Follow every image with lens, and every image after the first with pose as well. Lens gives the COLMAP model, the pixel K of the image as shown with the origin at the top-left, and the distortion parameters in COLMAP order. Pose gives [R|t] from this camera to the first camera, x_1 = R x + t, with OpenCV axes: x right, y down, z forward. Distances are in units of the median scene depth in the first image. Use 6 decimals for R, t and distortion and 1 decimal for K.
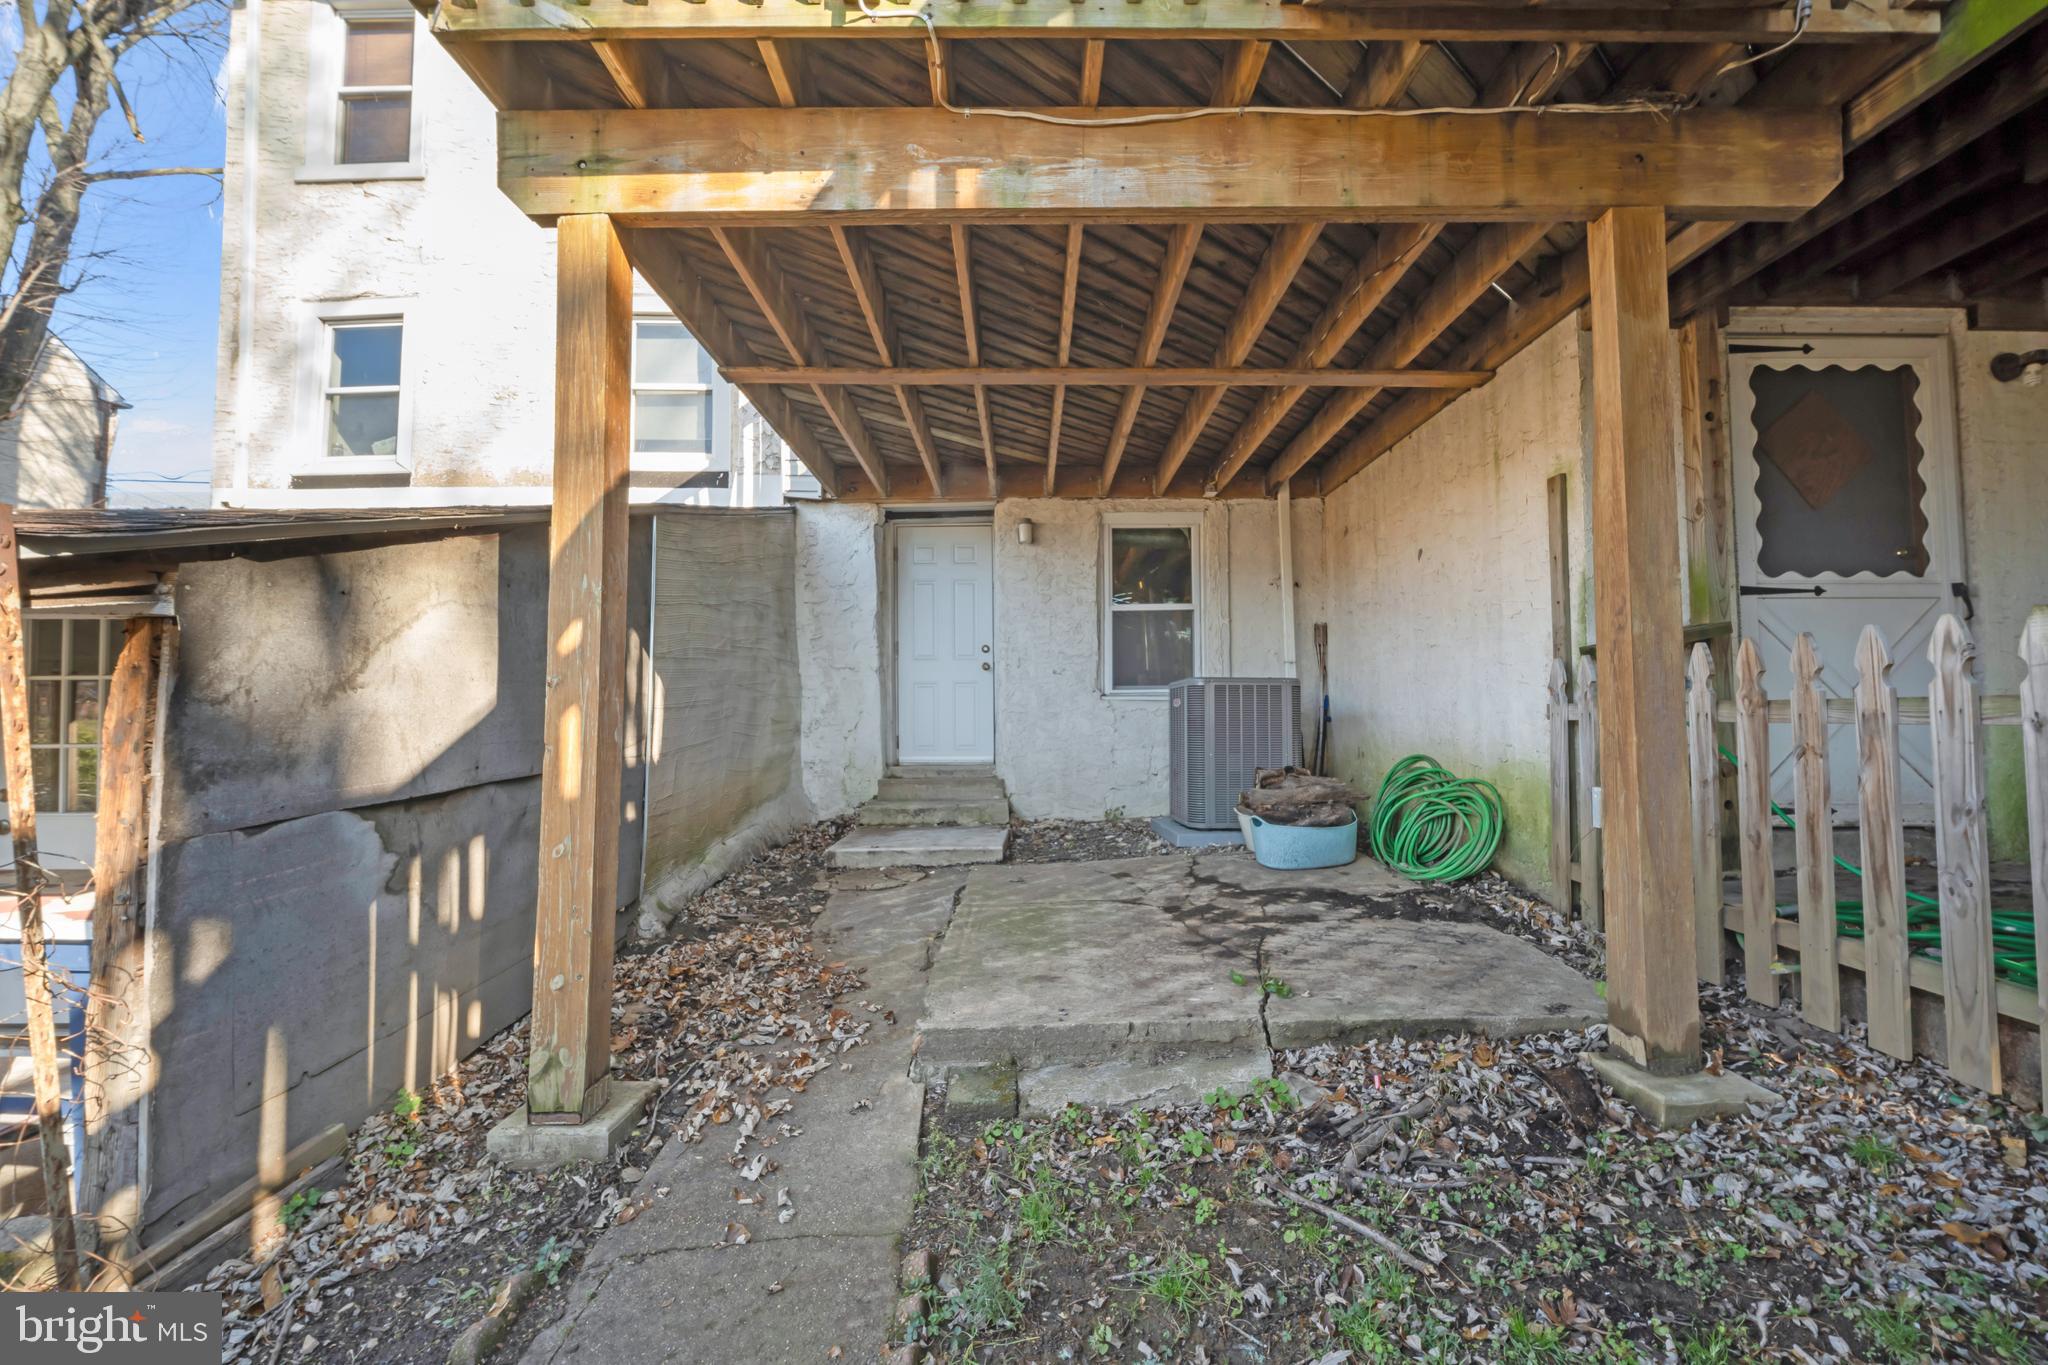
lens RADIAL K [[837.6, 0, 1026.7], [0, 837.6, 689.2], [0, 0, 1]] dist [-0.003692, -0.000804]
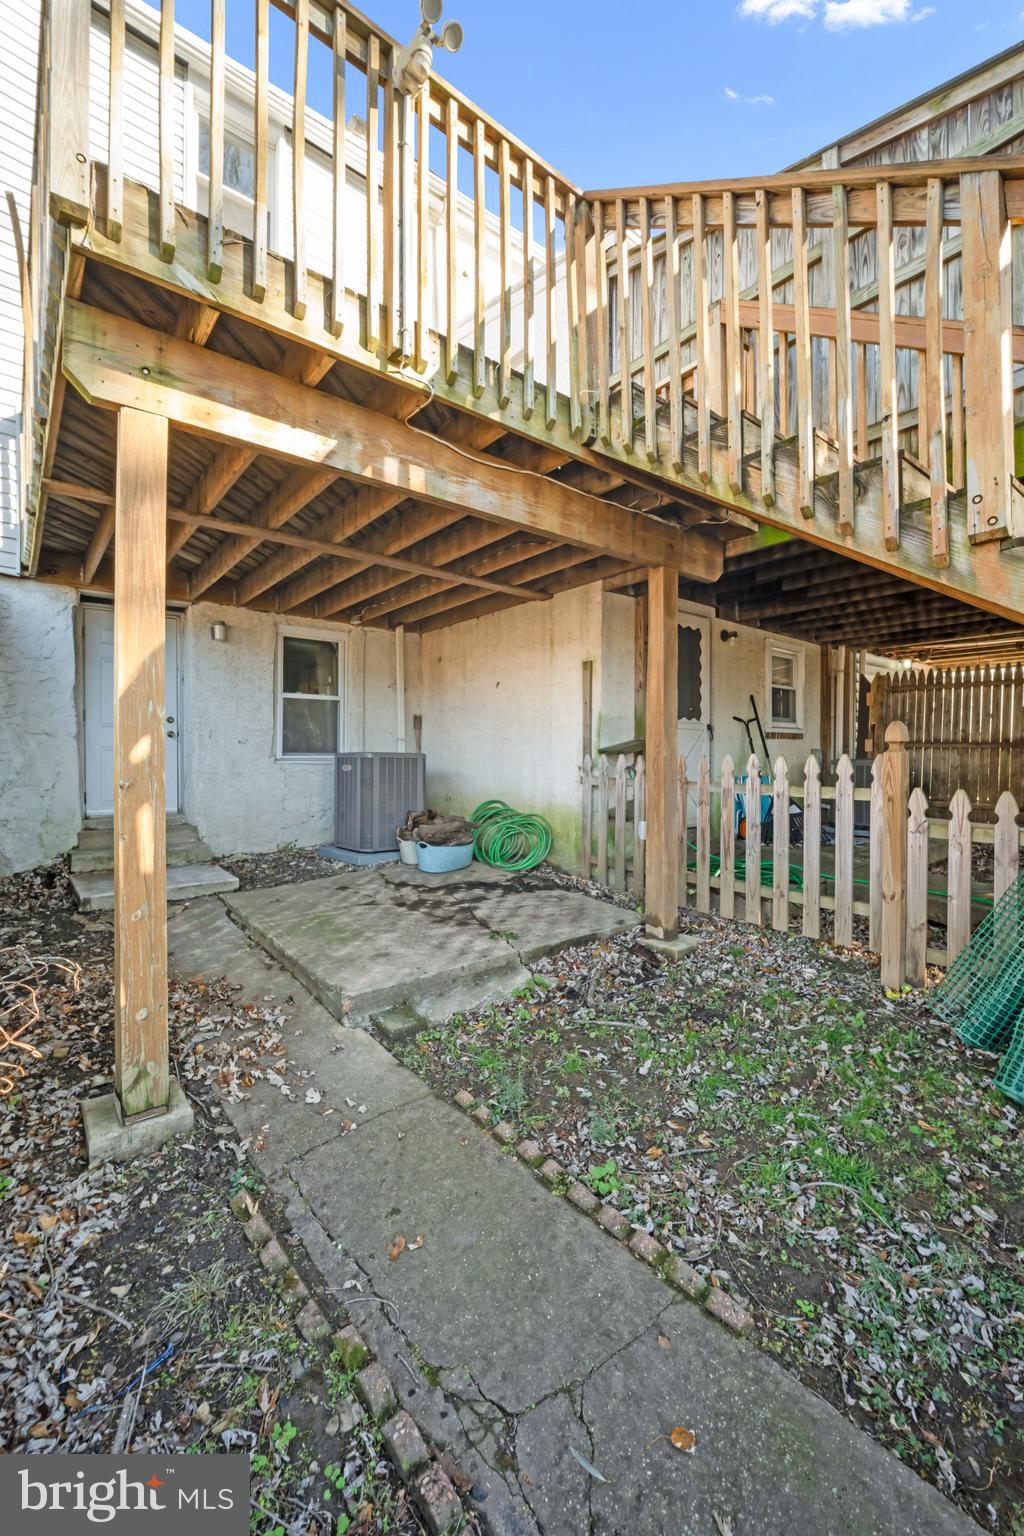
lens RADIAL K [[628.3, 0, 518.9], [0, 628.3, 770.0], [0, 0, 1]] dist [0.000229, -0.000267]
pose [[0.781092, -0.001646, 0.624414, -0.635896], [-0.031029, 0.998659, 0.041447, -0.081487], [-0.623645, -0.051749, 0.779993, -0.105086]]
